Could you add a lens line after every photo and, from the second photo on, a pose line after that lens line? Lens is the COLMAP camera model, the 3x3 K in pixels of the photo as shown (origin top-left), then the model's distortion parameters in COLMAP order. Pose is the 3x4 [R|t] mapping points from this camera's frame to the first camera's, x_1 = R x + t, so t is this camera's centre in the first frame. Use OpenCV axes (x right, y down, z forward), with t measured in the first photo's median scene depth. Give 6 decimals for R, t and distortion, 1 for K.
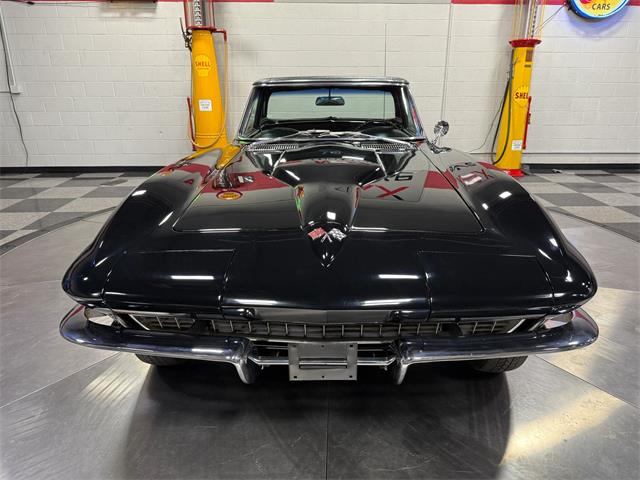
lens RADIAL K [[452.8, 0, 321.9], [0, 452.8, 240.2], [0, 0, 1]] dist [-0.012217, -0.010604]
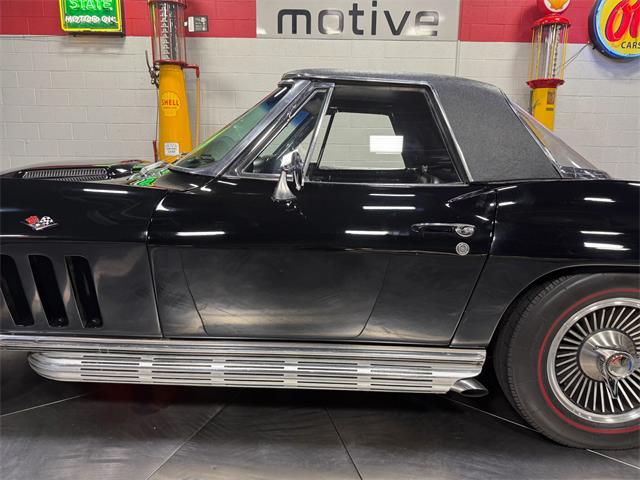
lens RADIAL K [[452.8, 0, 322.5], [0, 452.8, 243.7], [0, 0, 1]] dist [-0.012217, -0.010604]
pose [[0.999651, 0.013779, -0.022556, 0.048171], [-0.016626, 0.991196, -0.131354, -0.013402], [0.020548, 0.131683, 0.991079, 0.177843]]
